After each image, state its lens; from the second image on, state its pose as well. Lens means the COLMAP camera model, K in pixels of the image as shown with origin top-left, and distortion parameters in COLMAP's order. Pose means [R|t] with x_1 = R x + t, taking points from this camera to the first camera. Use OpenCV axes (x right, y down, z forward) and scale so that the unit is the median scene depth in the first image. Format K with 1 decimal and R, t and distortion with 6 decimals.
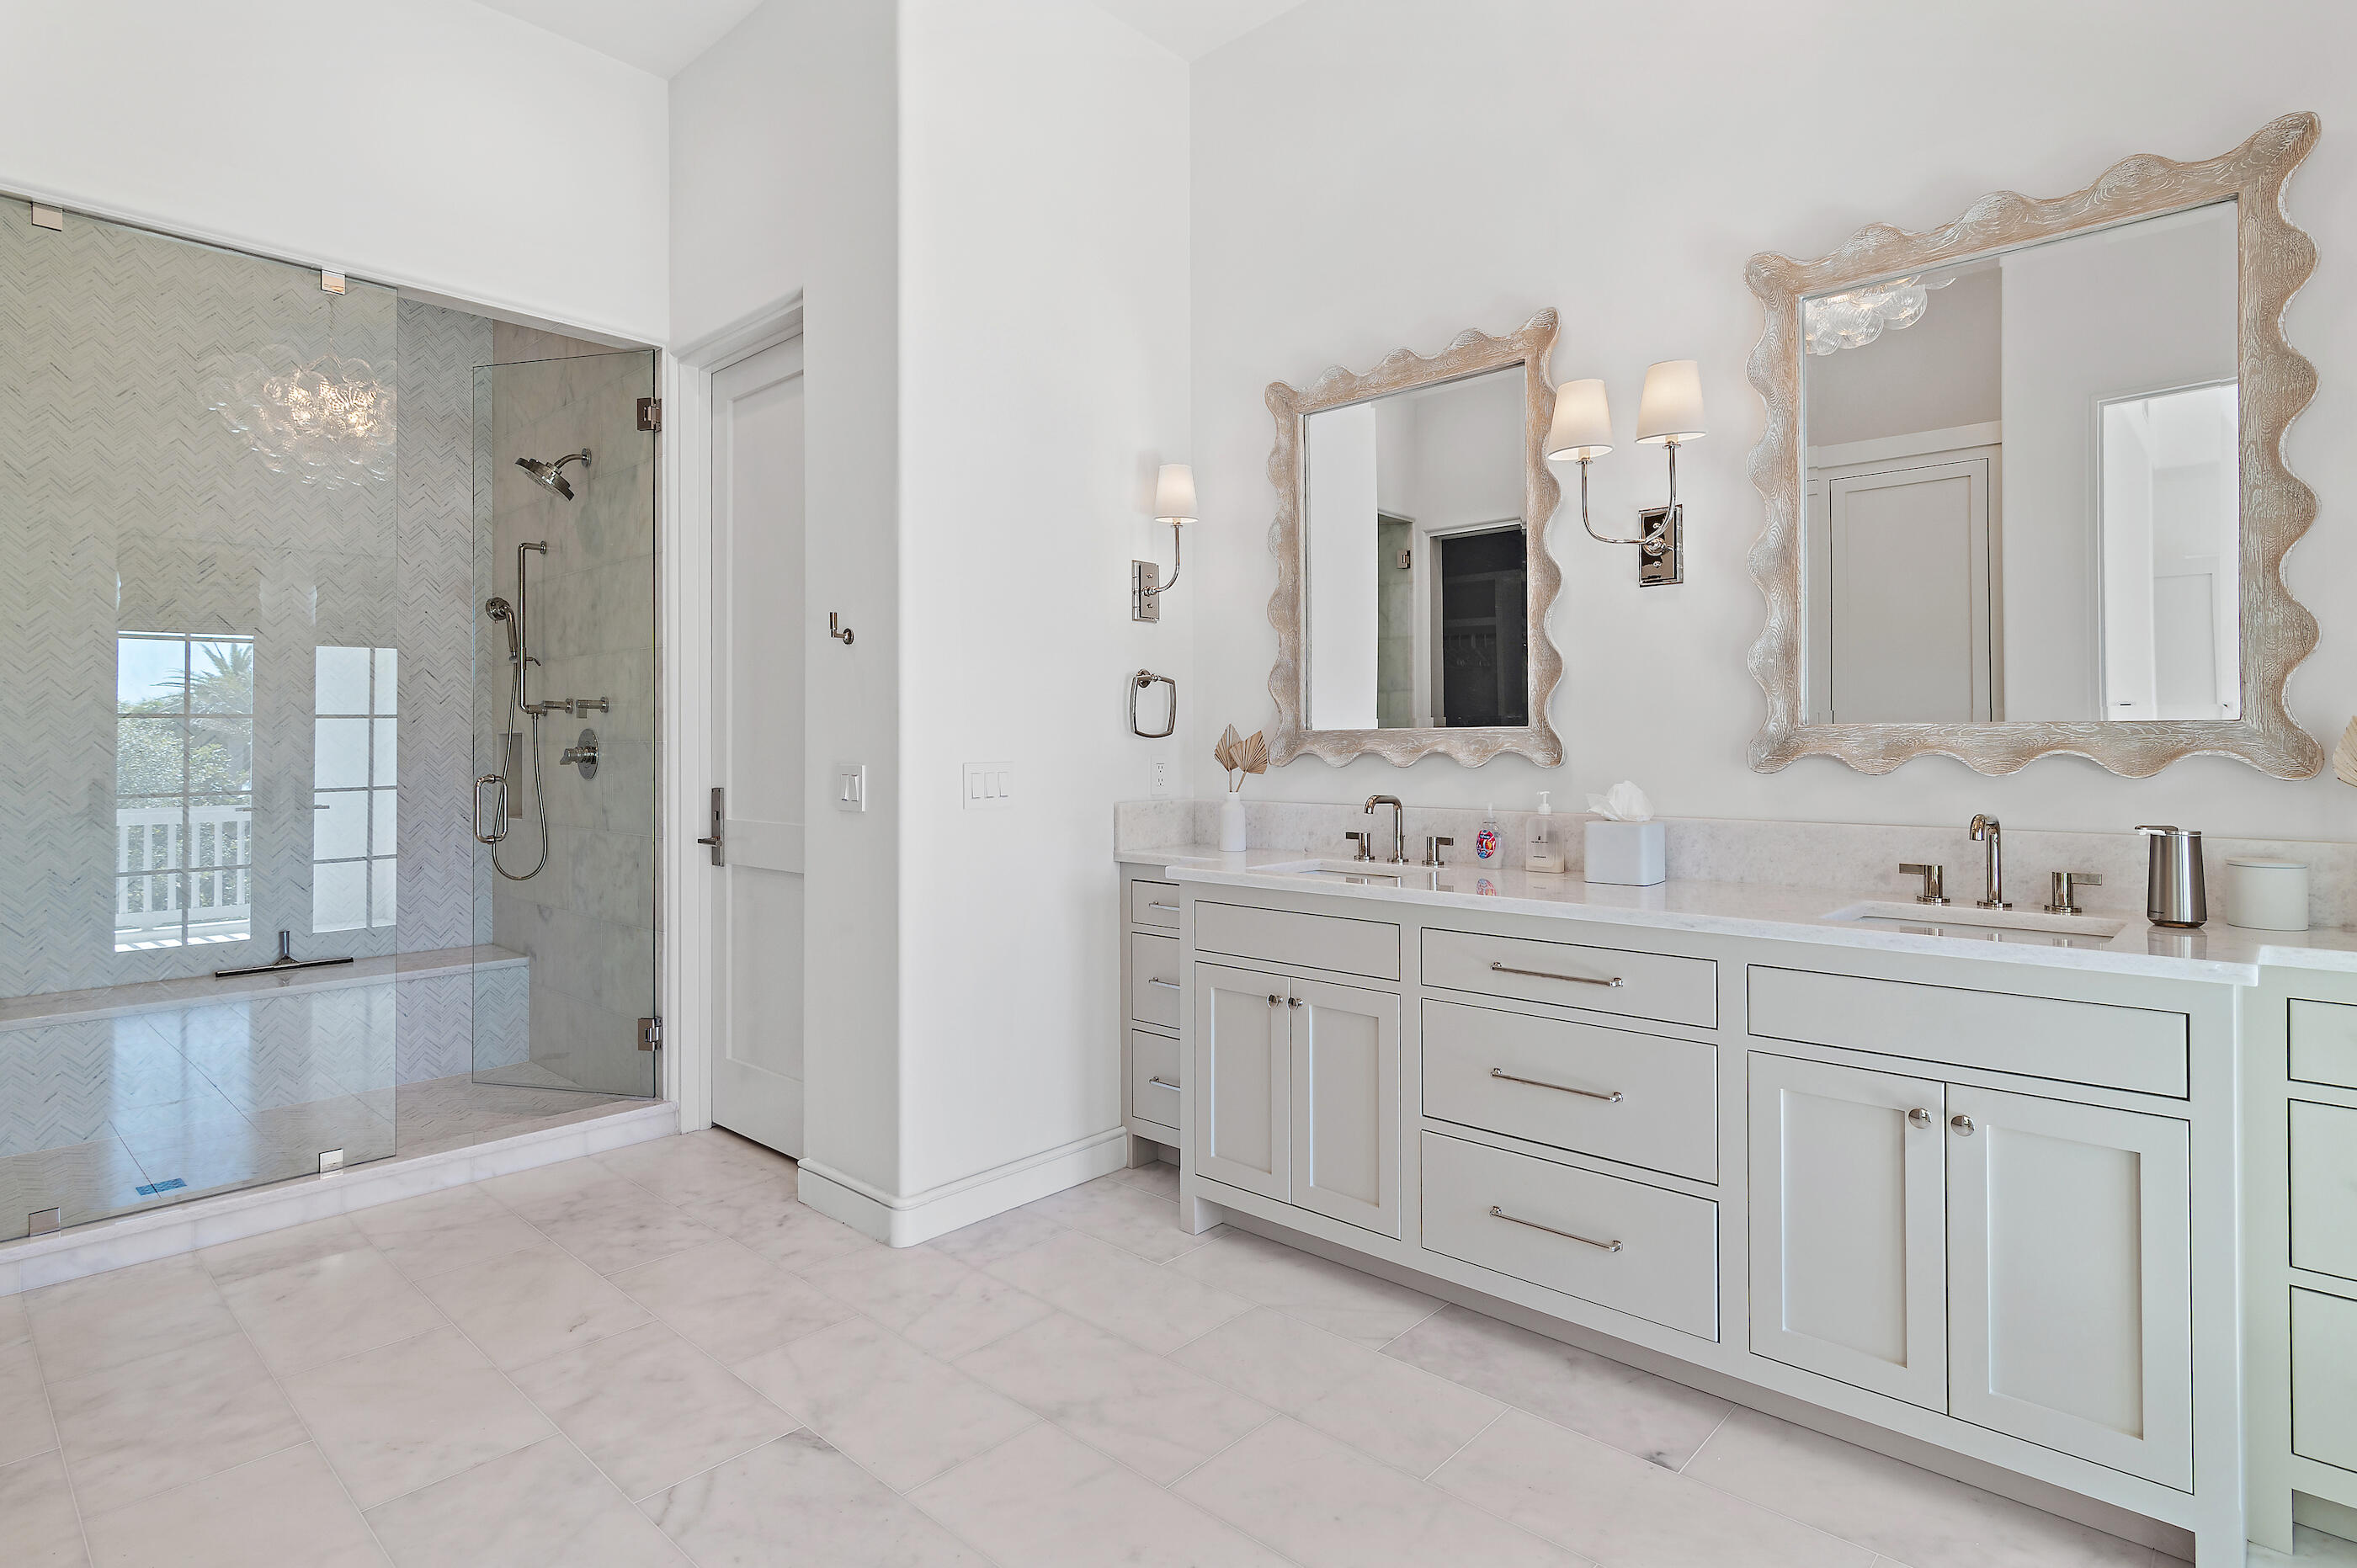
lens RADIAL K [[1218.8, 0, 1180.5], [0, 1218.8, 736.7], [0, 0, 1]] dist [0.002215, 0.000201]
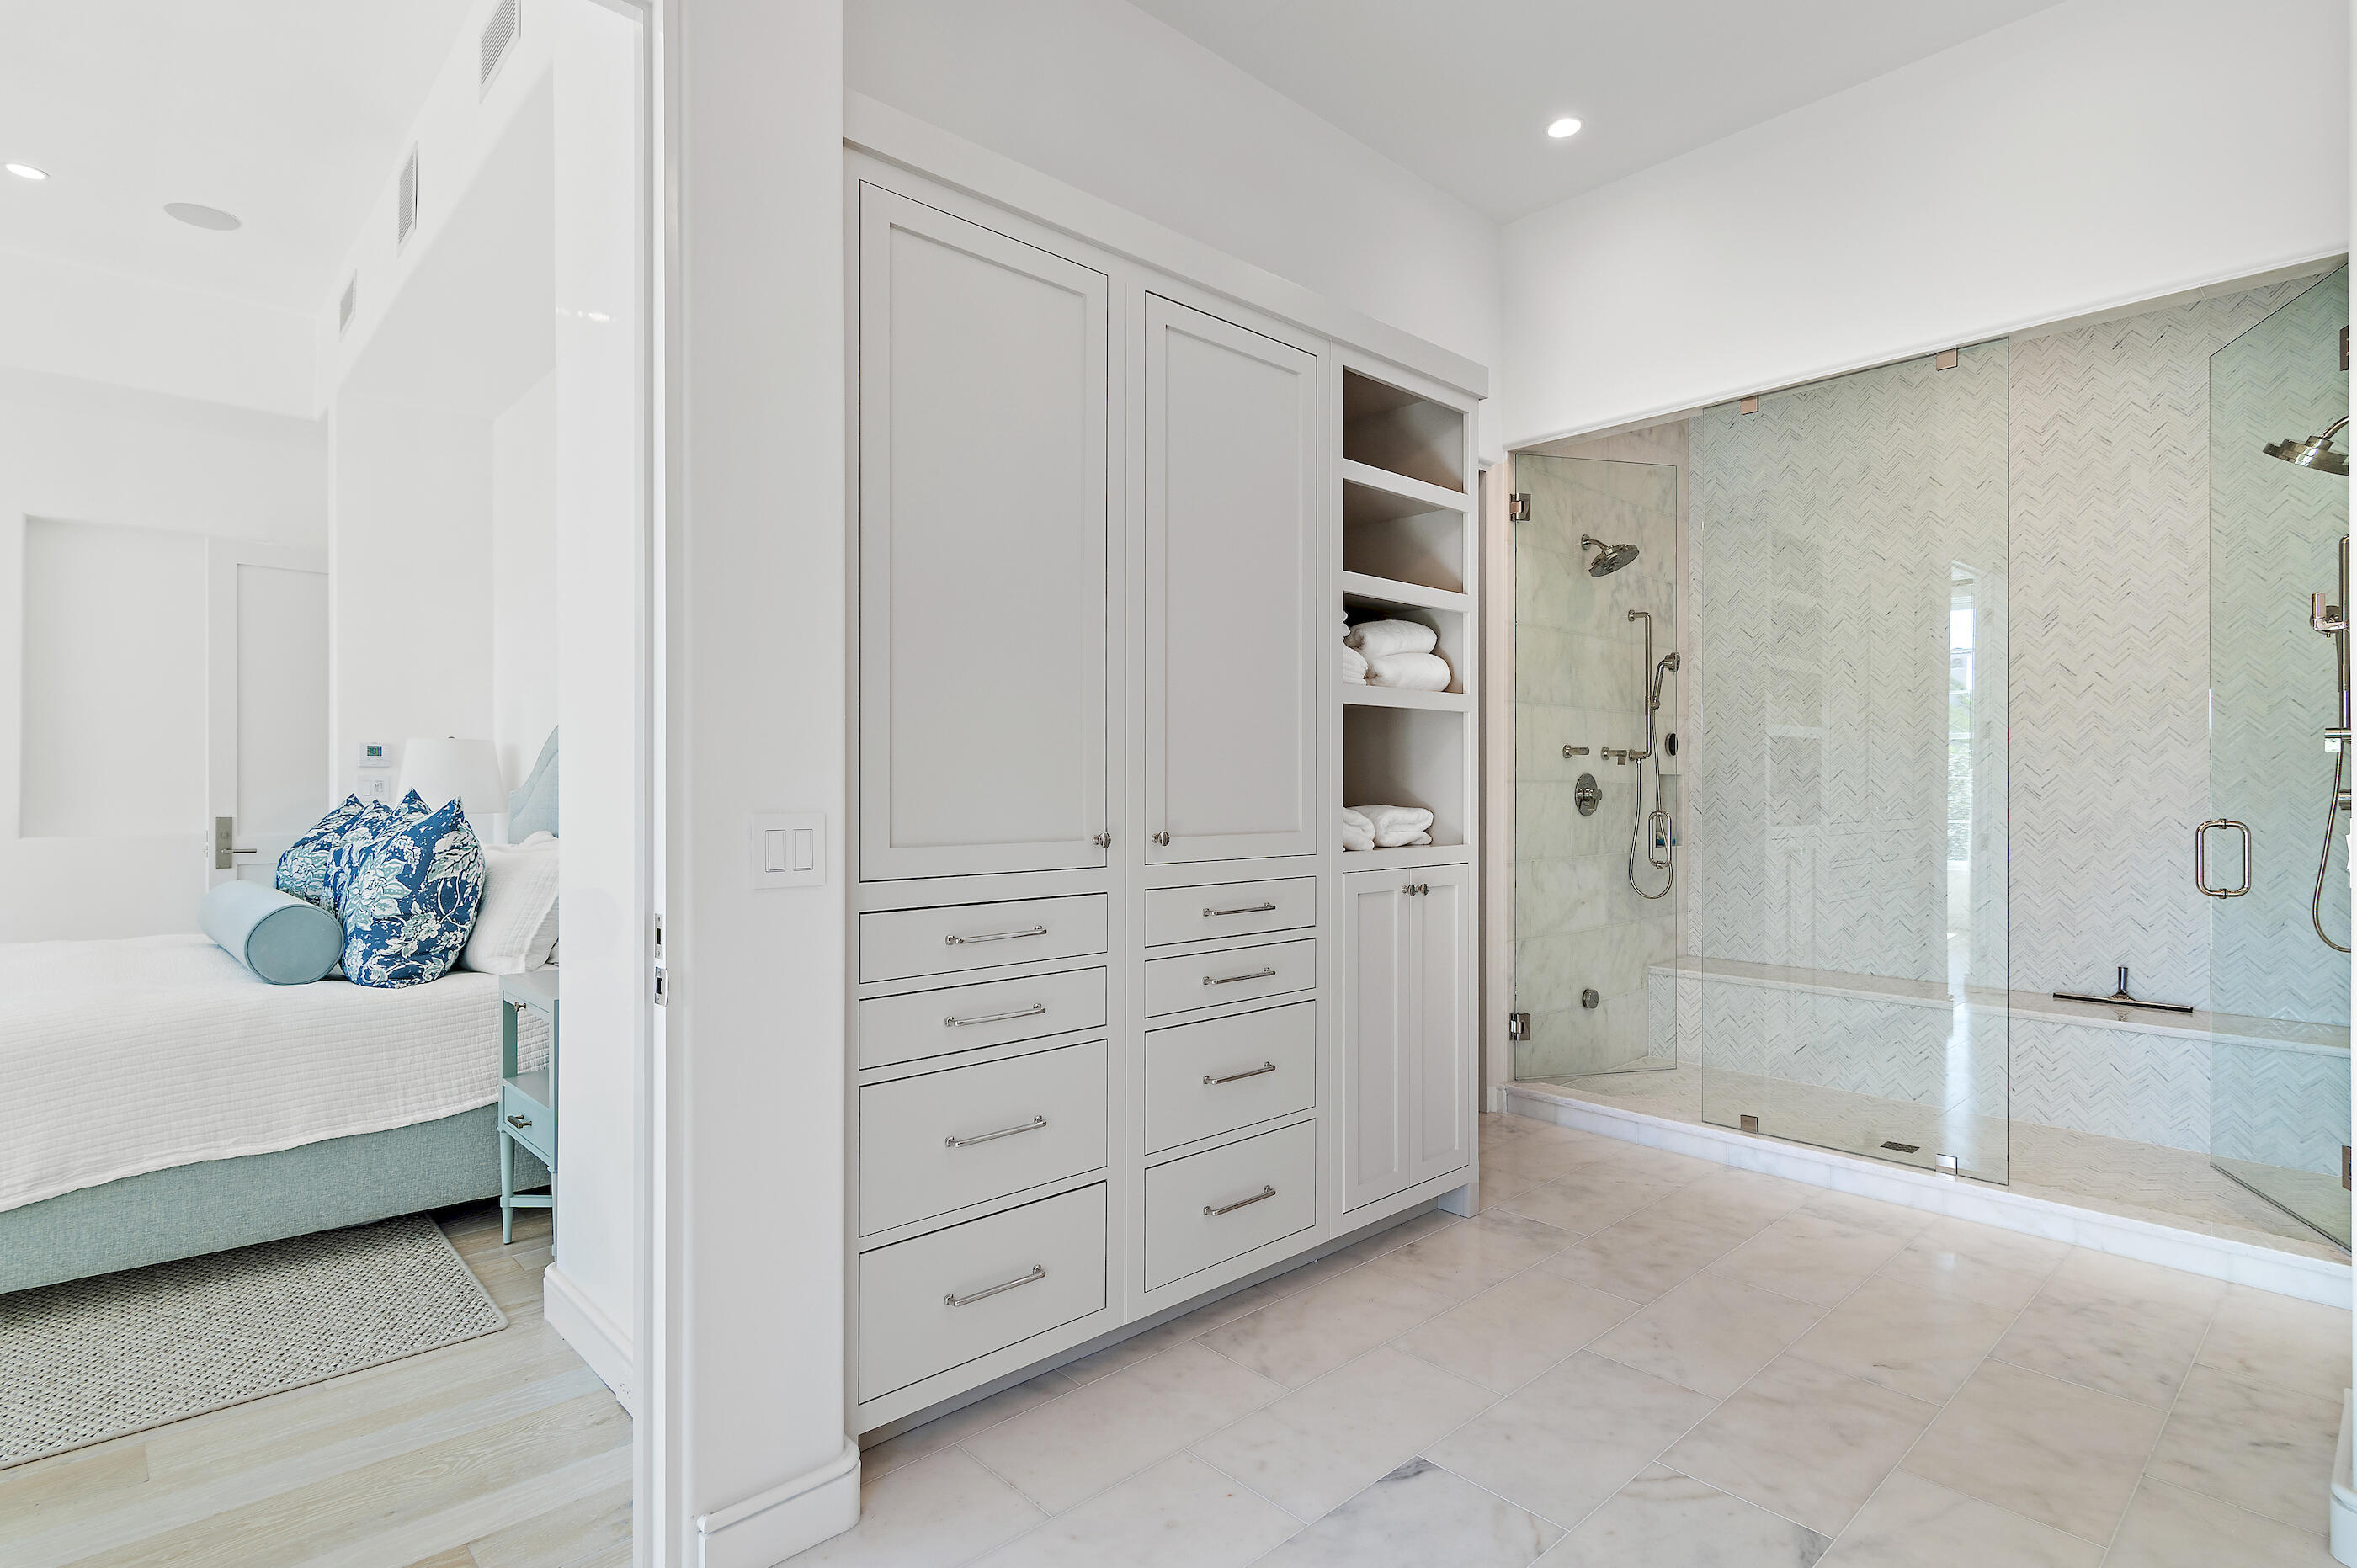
lens RADIAL K [[1165.4, 0, 1178.5], [0, 1165.4, 784.0], [0, 0, 1]] dist [0.001476, 0.000653]
pose [[-0.071076, 0.003799, -0.997464, 0.378611], [0.004950, 0.999982, 0.003456, -0.000376], [0.997459, -0.004691, -0.071093, 0.373804]]
